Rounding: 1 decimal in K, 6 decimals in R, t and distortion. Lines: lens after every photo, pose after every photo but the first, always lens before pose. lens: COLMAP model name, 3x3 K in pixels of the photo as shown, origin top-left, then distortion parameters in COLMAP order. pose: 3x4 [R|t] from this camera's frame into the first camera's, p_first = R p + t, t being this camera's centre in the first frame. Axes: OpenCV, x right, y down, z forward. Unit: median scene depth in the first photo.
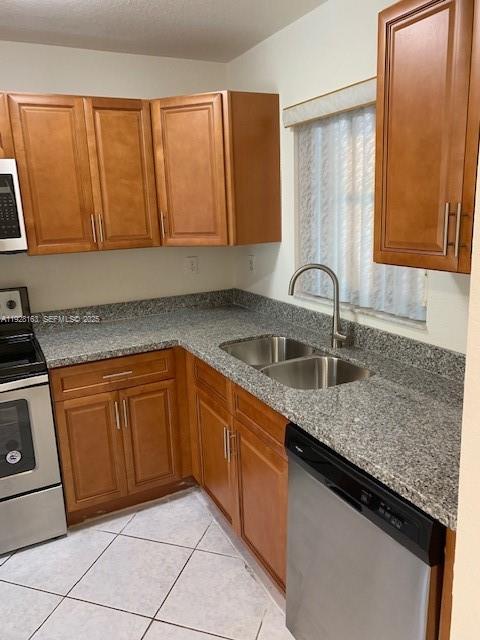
lens RADIAL K [[493.1, 0, 239.2], [0, 493.1, 321.7], [0, 0, 1]] dist [0.001808, 0.001536]
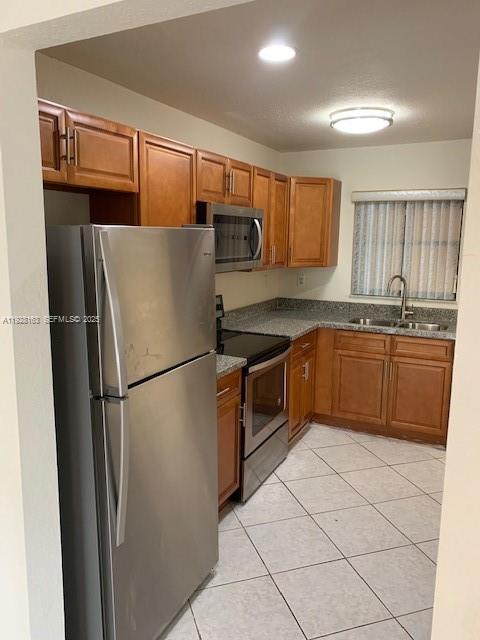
lens RADIAL K [[493.1, 0, 238.7], [0, 493.1, 318.6], [0, 0, 1]] dist [0.001808, 0.001536]
pose [[0.789286, -0.047202, 0.612208, -1.252322], [0.091204, 0.994993, -0.040870, 0.057416], [-0.607214, 0.088094, 0.789639, -0.119254]]
